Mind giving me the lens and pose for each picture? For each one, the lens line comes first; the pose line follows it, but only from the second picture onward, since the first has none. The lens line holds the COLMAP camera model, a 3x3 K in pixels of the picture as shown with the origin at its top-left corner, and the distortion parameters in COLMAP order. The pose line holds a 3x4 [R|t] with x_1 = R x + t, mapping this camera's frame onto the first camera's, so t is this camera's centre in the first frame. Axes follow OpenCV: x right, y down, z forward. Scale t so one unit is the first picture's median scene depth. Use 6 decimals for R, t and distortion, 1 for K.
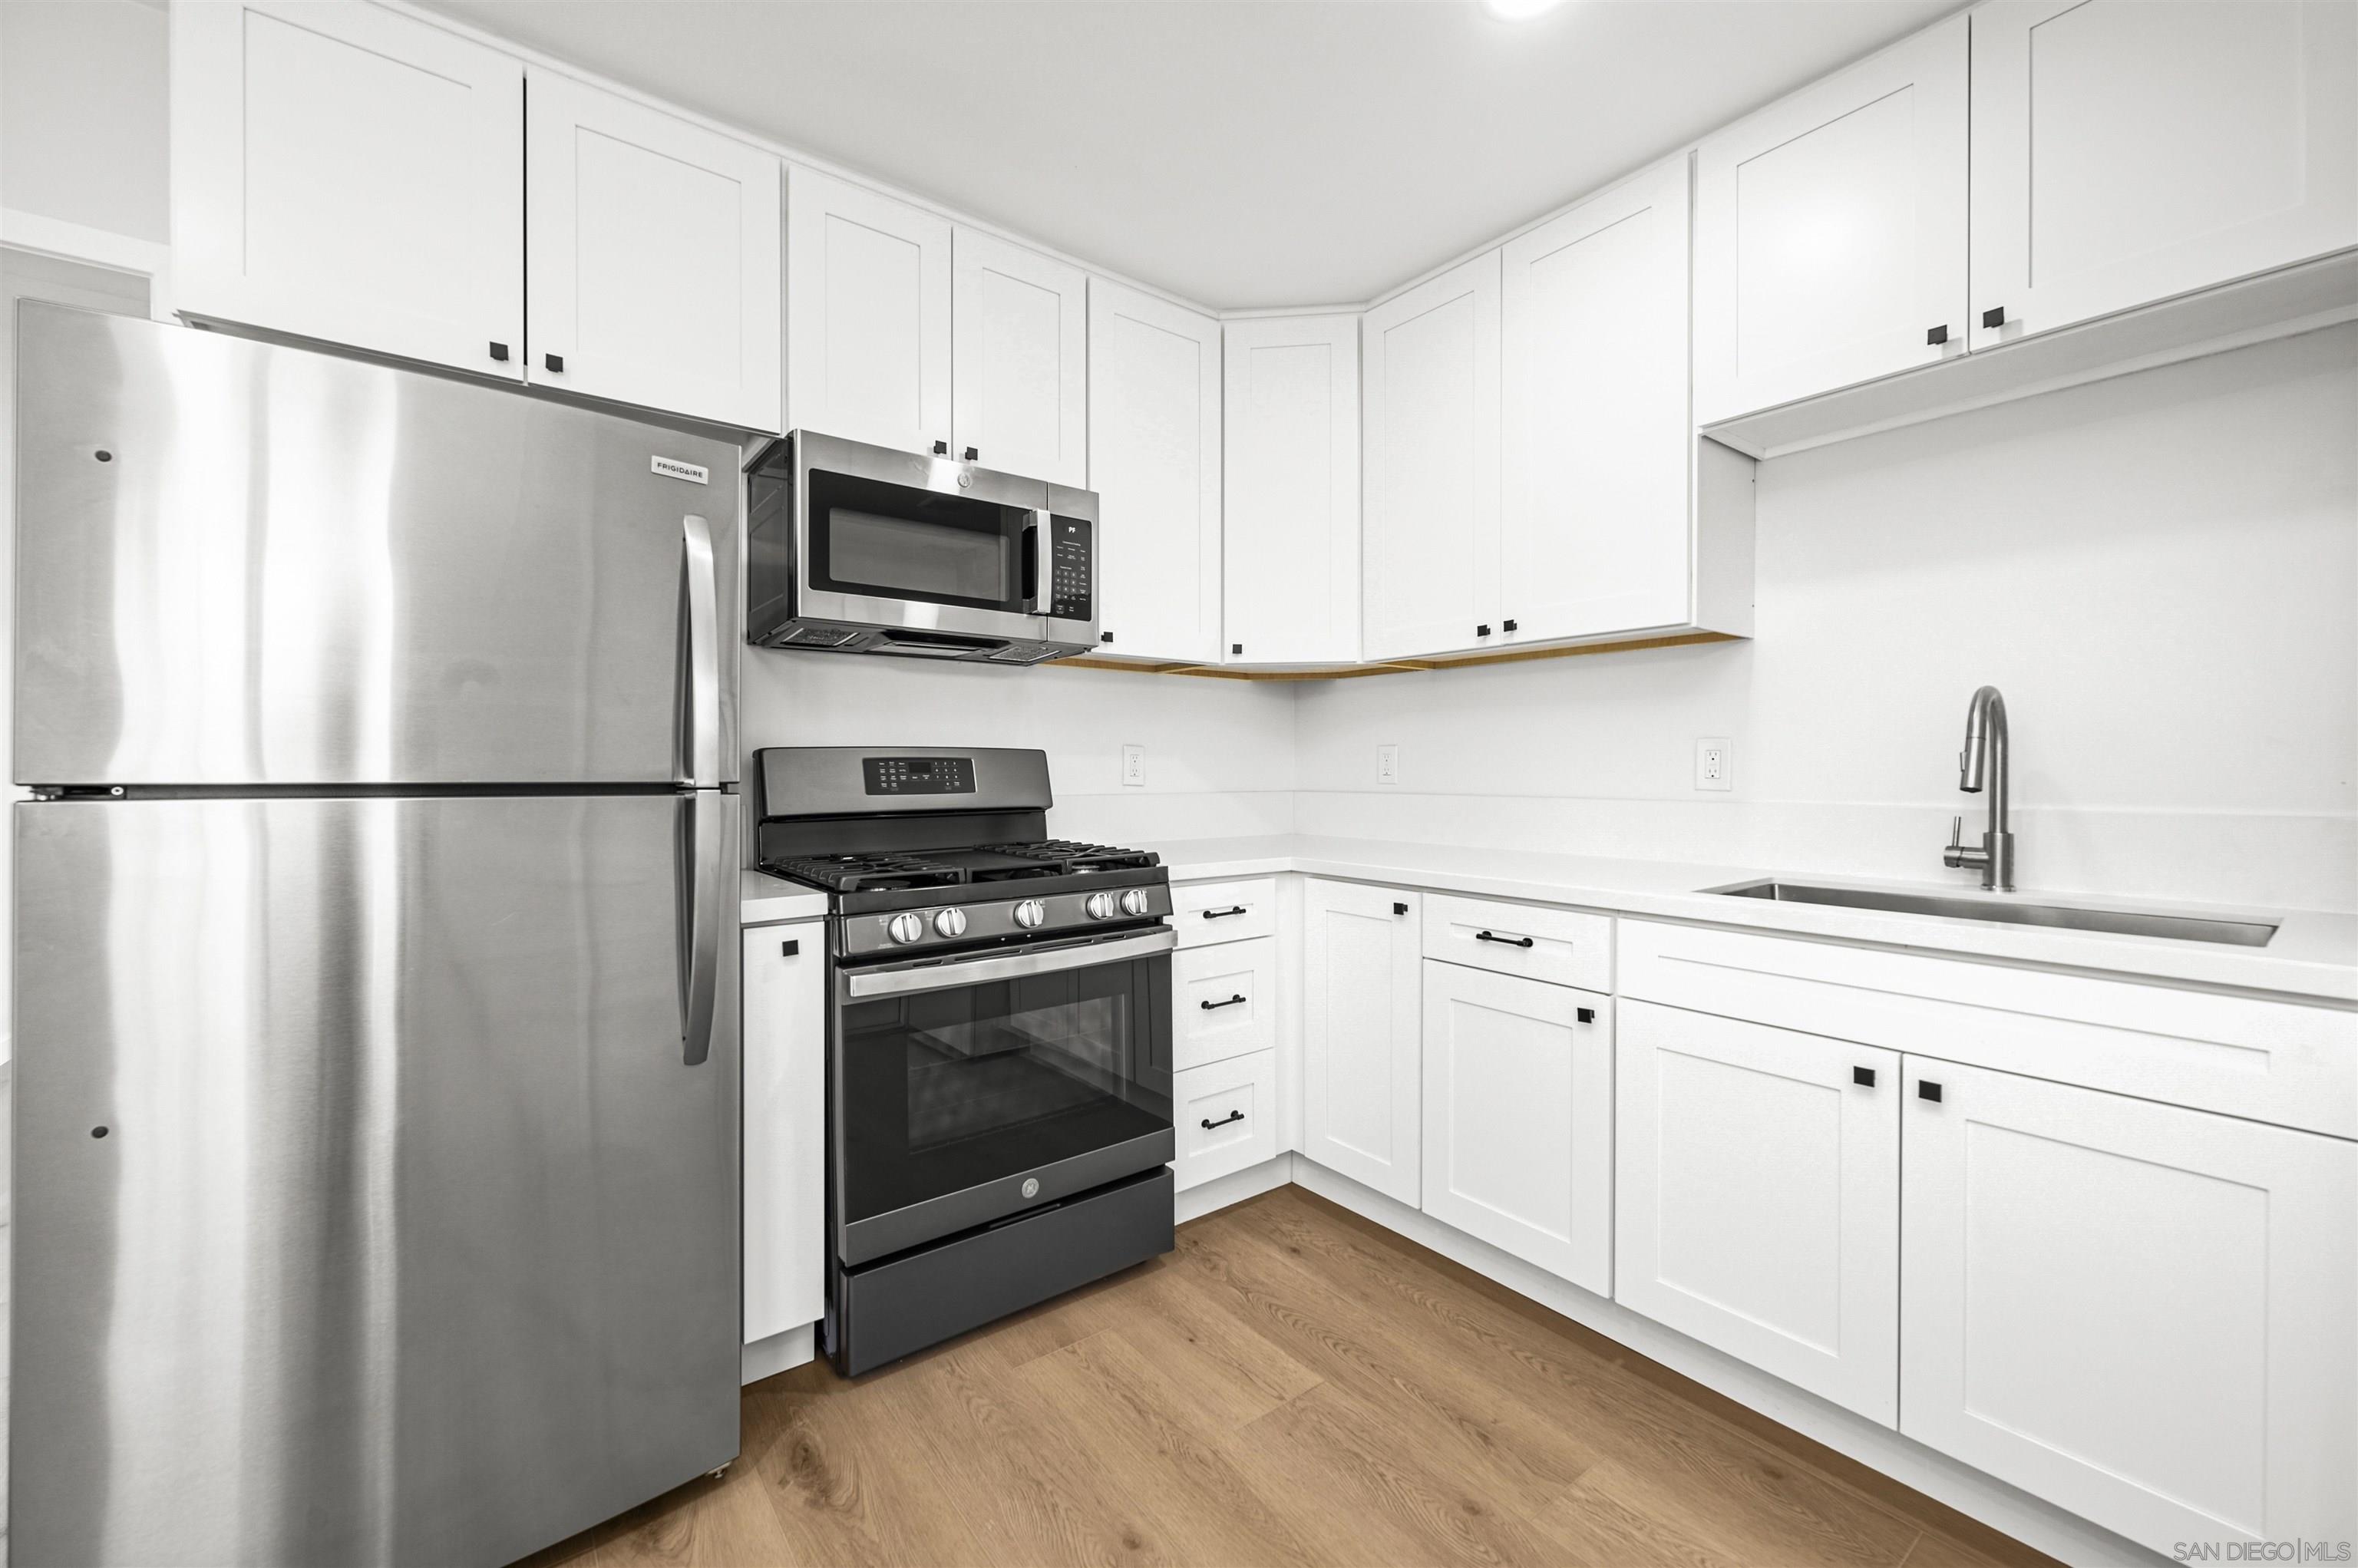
lens RADIAL K [[947.2, 0, 1182.2], [0, 947.2, 772.3], [0, 0, 1]] dist [-0.001097, 0.000313]
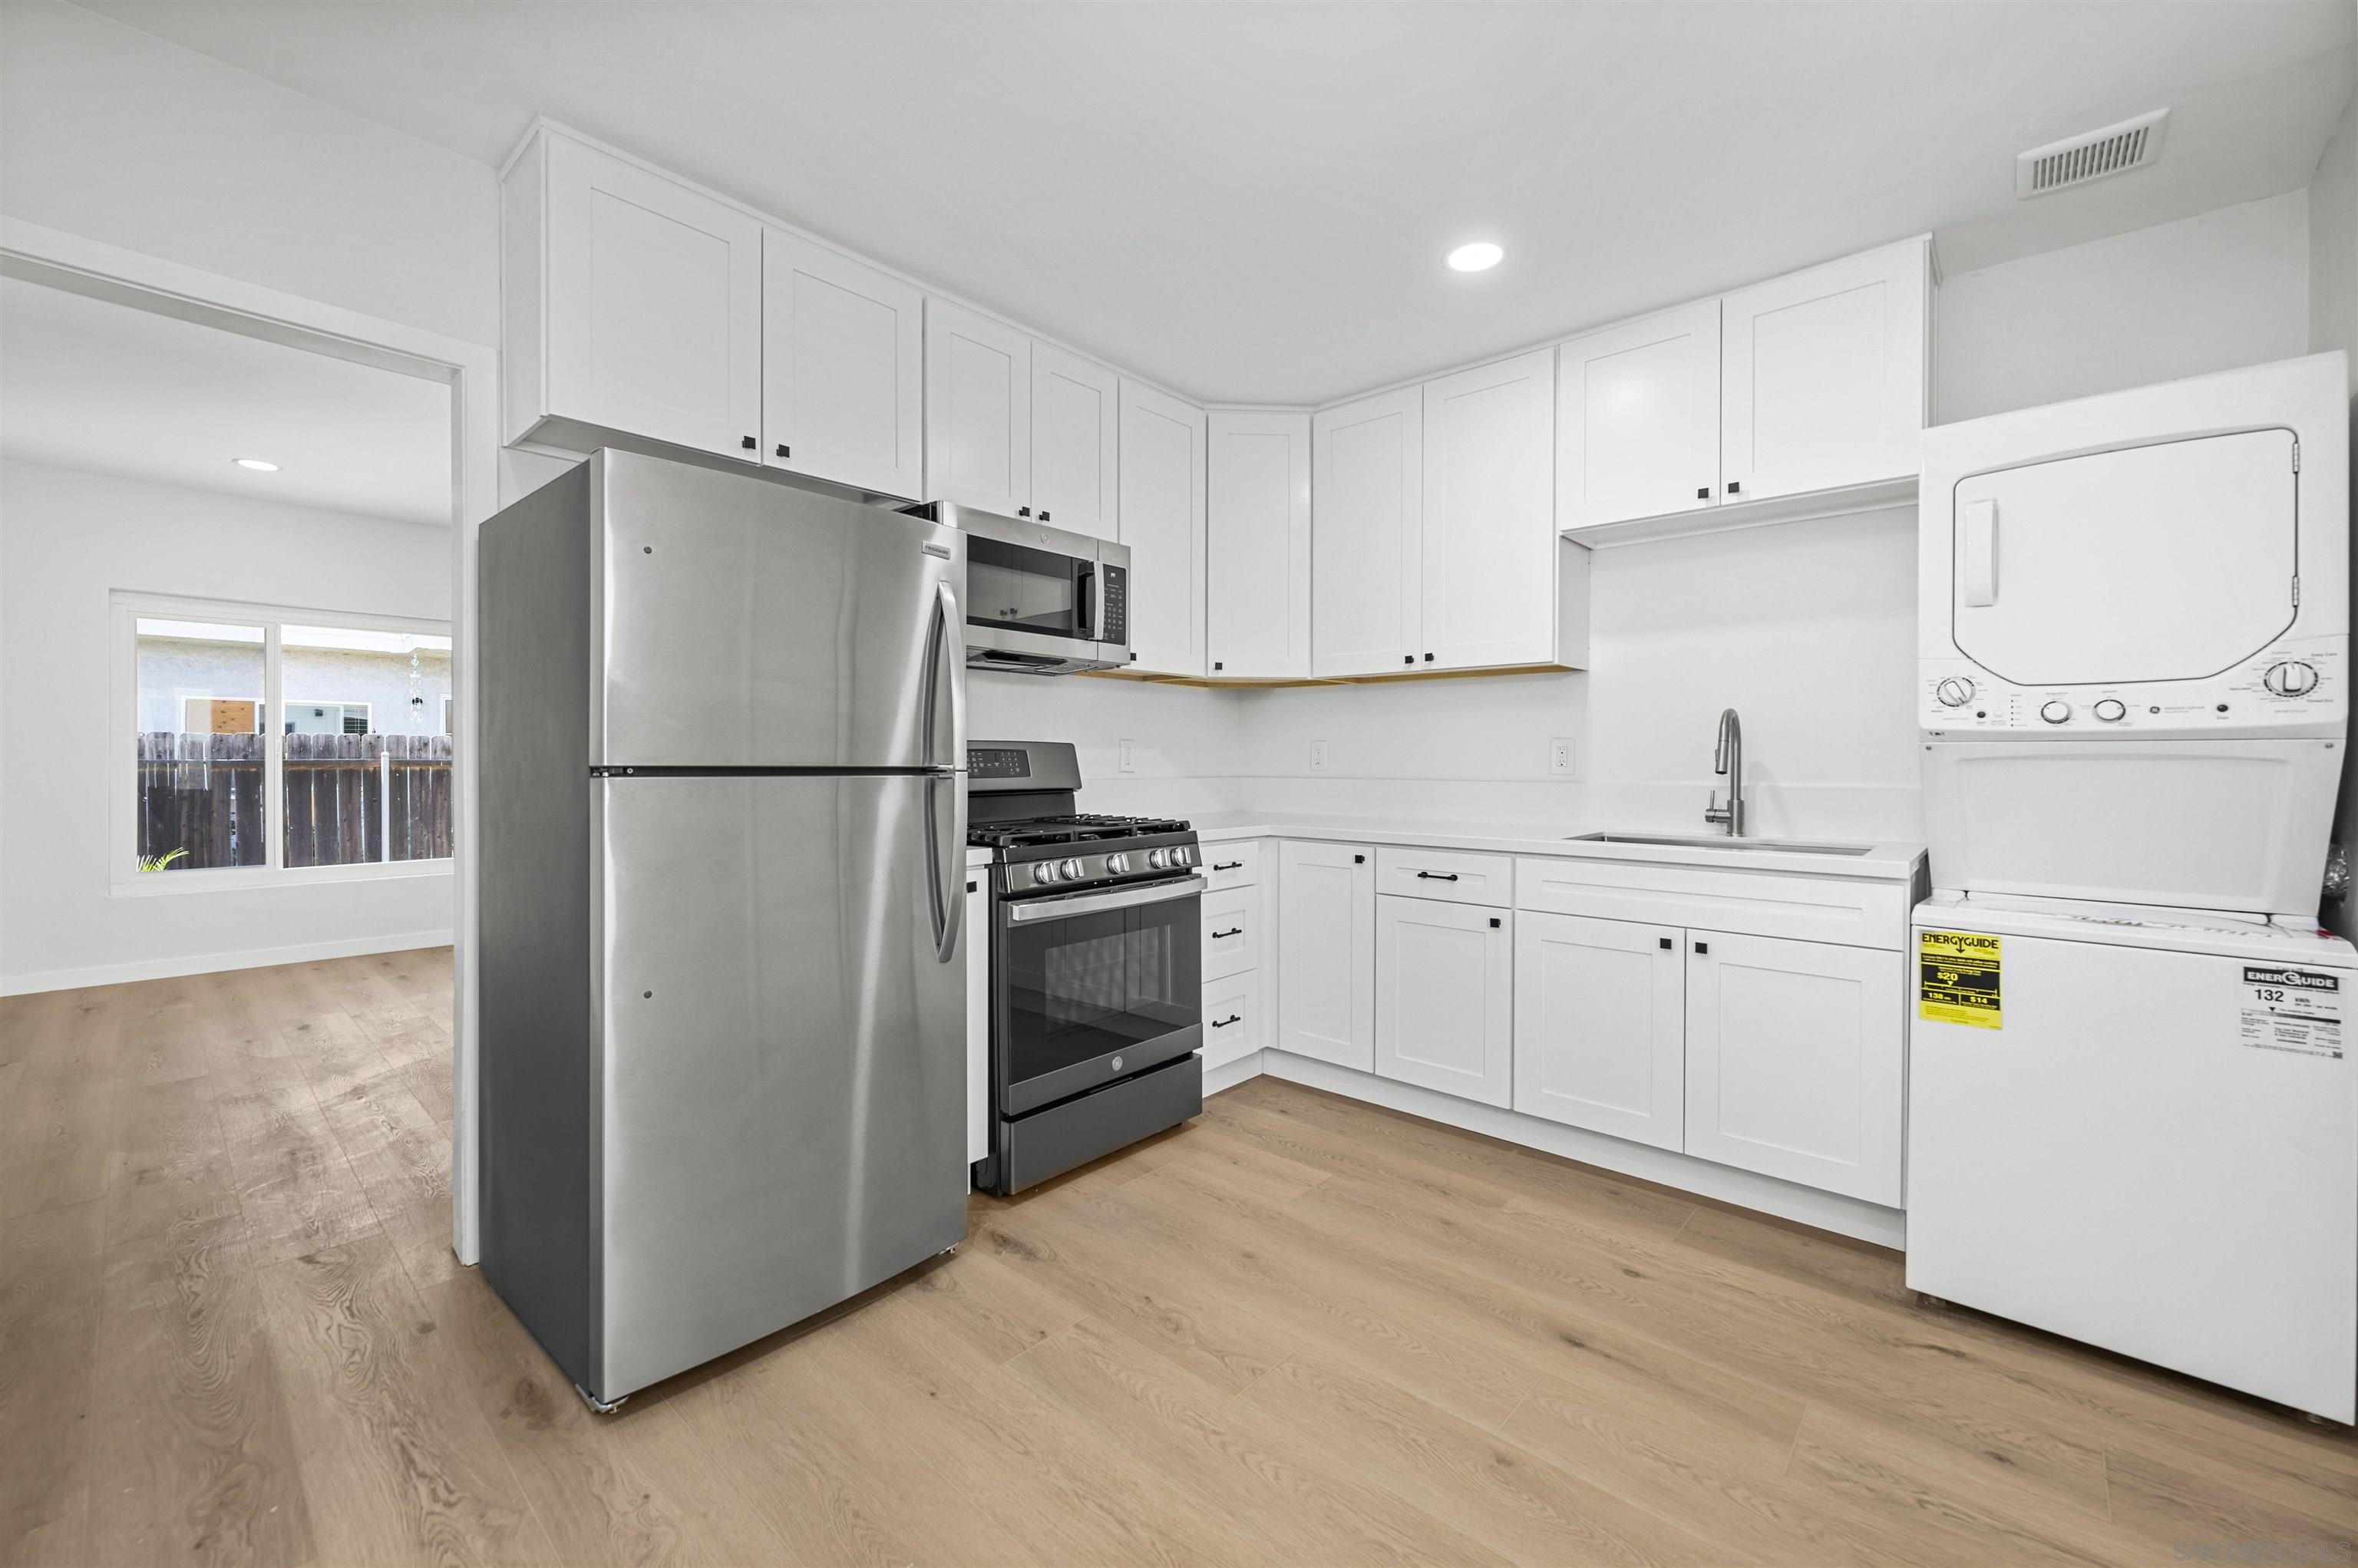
lens RADIAL K [[947.2, 0, 1179.2], [0, 947.2, 761.6], [0, 0, 1]] dist [-0.001097, 0.000313]
pose [[0.983169, 0.002347, 0.182686, -0.319156], [-0.002120, 0.999997, -0.001438, 0.003168], [-0.182689, 0.001027, 0.983170, -0.361284]]
